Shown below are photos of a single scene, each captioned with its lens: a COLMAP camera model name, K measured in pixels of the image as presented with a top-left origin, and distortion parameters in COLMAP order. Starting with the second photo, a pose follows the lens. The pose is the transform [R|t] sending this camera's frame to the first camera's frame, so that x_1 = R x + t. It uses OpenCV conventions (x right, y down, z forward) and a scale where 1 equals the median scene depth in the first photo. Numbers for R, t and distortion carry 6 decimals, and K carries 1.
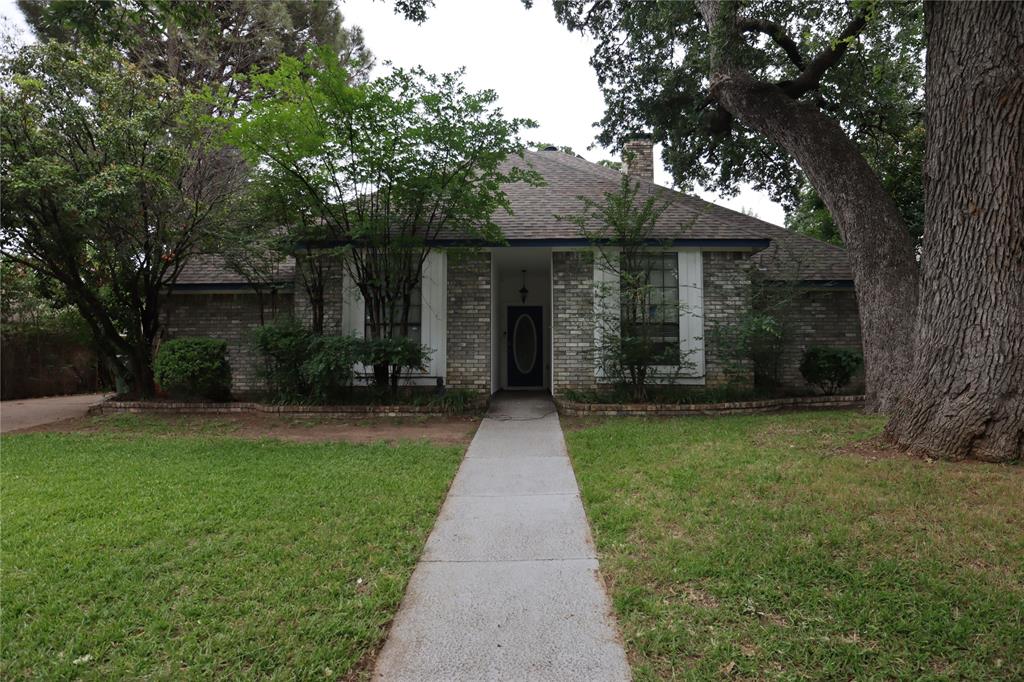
lens RADIAL K [[541.7, 0, 510.5], [0, 541.7, 341.7], [0, 0, 1]] dist [-0.035571, 0.006150]
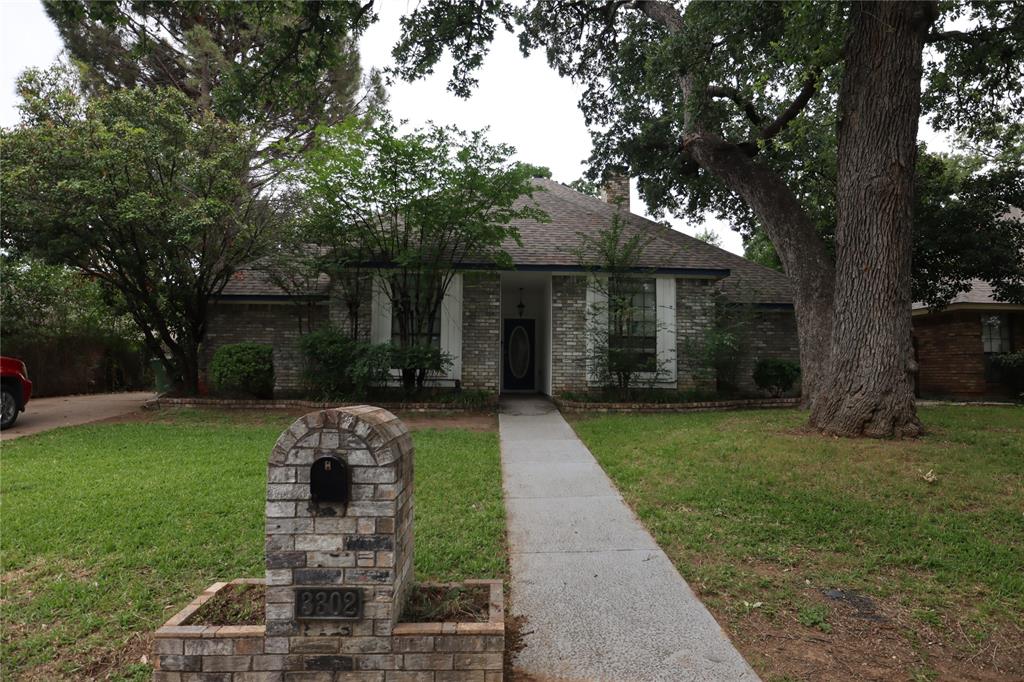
lens RADIAL K [[541.7, 0, 512.3], [0, 541.7, 342.5], [0, 0, 1]] dist [-0.035571, 0.006150]
pose [[0.997539, 0.015591, 0.068354, -0.100104], [-0.014806, 0.999819, -0.011981, -0.003527], [-0.068528, 0.010939, 0.997589, -0.200568]]
